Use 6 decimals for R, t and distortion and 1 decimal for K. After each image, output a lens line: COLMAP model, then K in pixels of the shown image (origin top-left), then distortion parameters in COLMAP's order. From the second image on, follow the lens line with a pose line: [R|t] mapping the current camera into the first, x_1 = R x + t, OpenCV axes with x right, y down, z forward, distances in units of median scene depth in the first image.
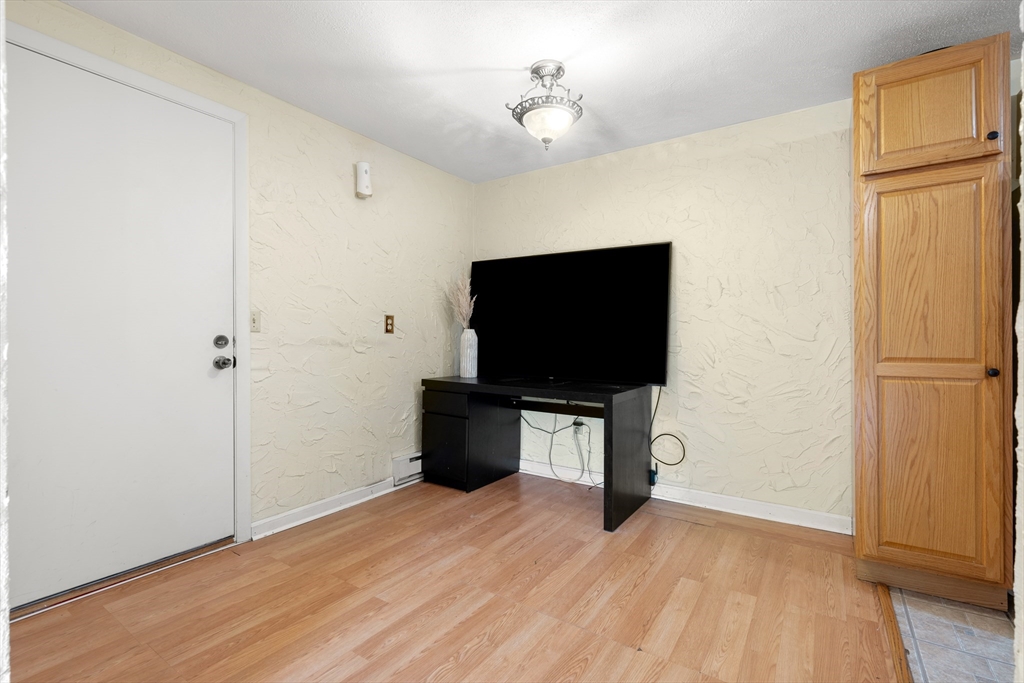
lens RADIAL K [[476.6, 0, 516.9], [0, 476.6, 342.6], [0, 0, 1]] dist [-0.008142, 0.004709]
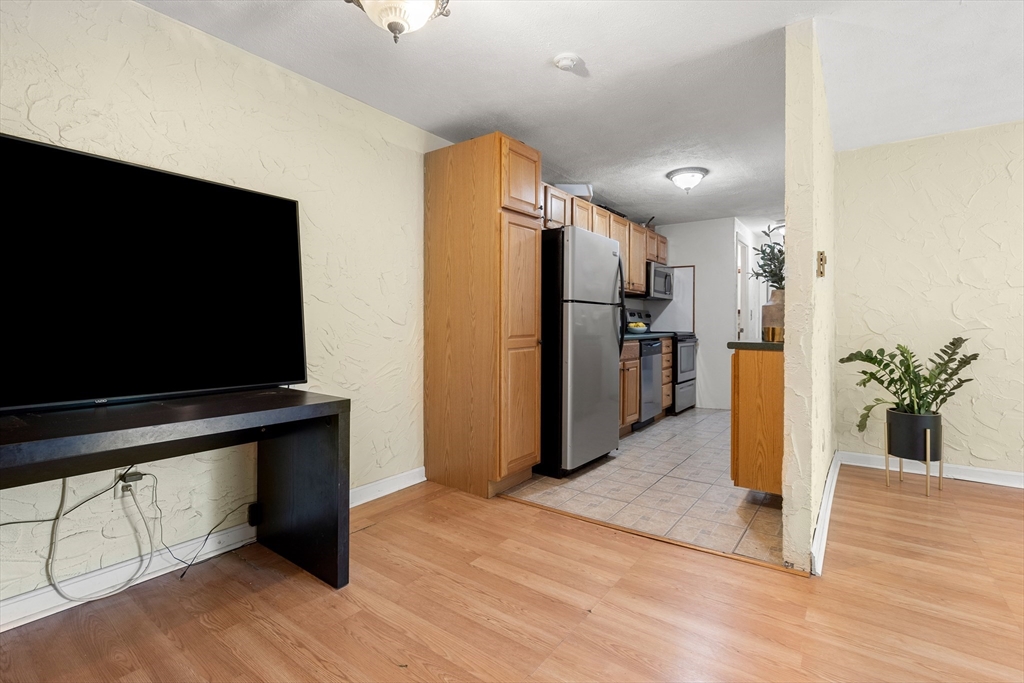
lens RADIAL K [[476.6, 0, 501.5], [0, 476.6, 322.8], [0, 0, 1]] dist [-0.008142, 0.004709]
pose [[0.056630, -0.003720, 0.998388, -0.583339], [0.006802, 0.999971, 0.003340, -0.011529], [-0.998372, 0.006602, 0.056654, 0.794329]]
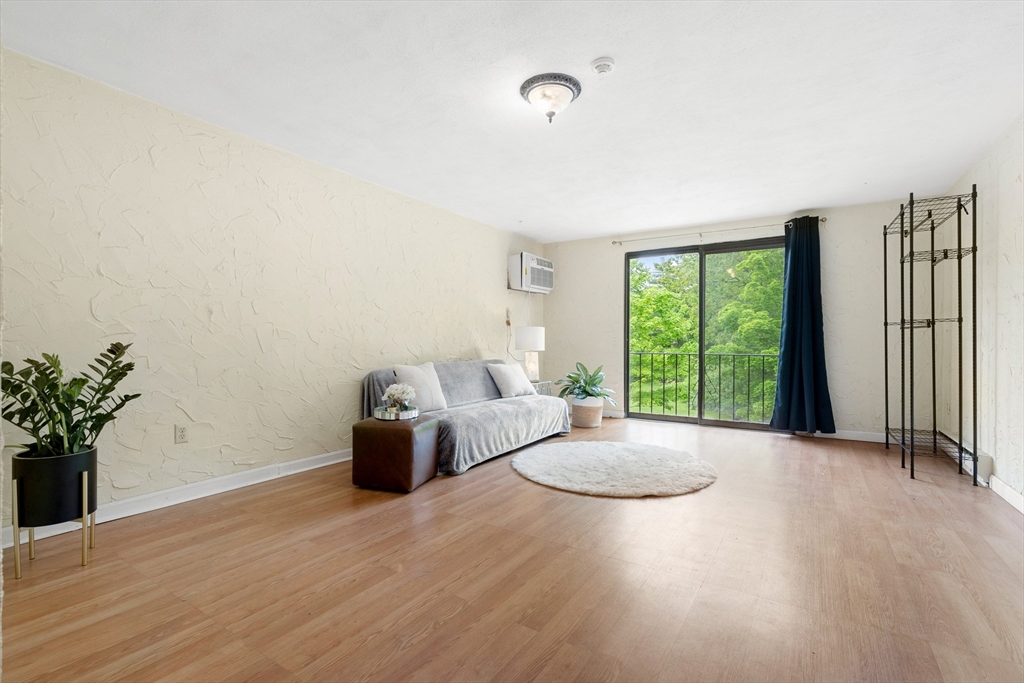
lens RADIAL K [[476.6, 0, 511.5], [0, 476.6, 338.6], [0, 0, 1]] dist [-0.008142, 0.004709]
pose [[-0.999846, -0.010744, -0.013849, -0.086922], [-0.010846, 0.999915, 0.007303, 0.013378], [0.013769, 0.007452, -0.999877, 0.656237]]
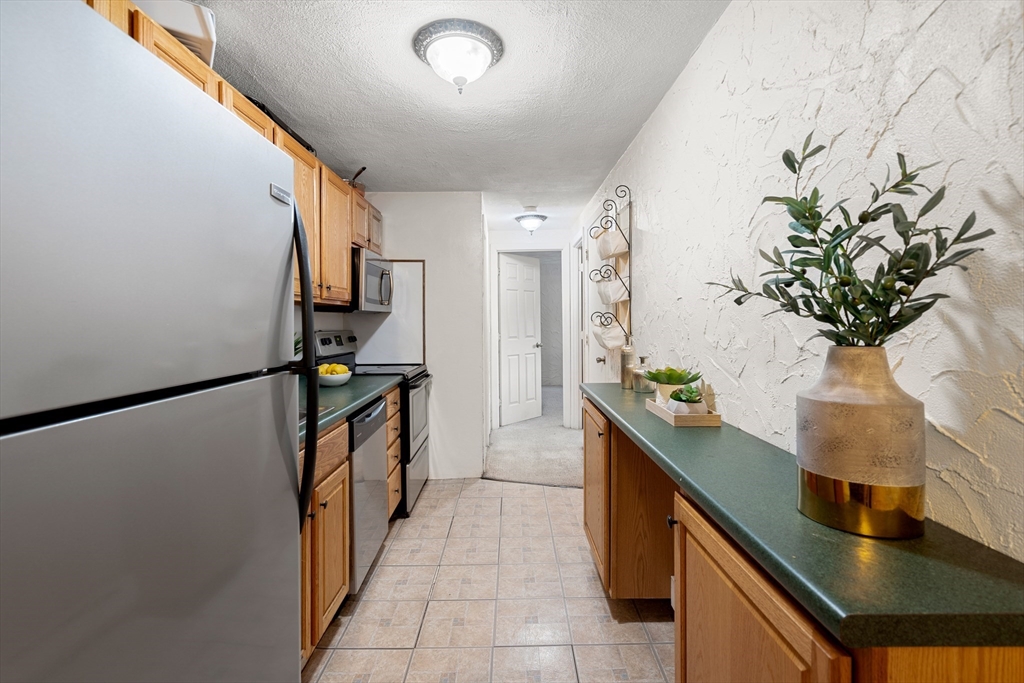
lens RADIAL K [[476.6, 0, 510.8], [0, 476.6, 322.5], [0, 0, 1]] dist [-0.008142, 0.004709]
pose [[-0.561718, -0.006793, 0.827301, 0.522132], [0.012677, 0.999778, 0.016816, -0.114680], [-0.827232, 0.019934, -0.561507, 0.578830]]
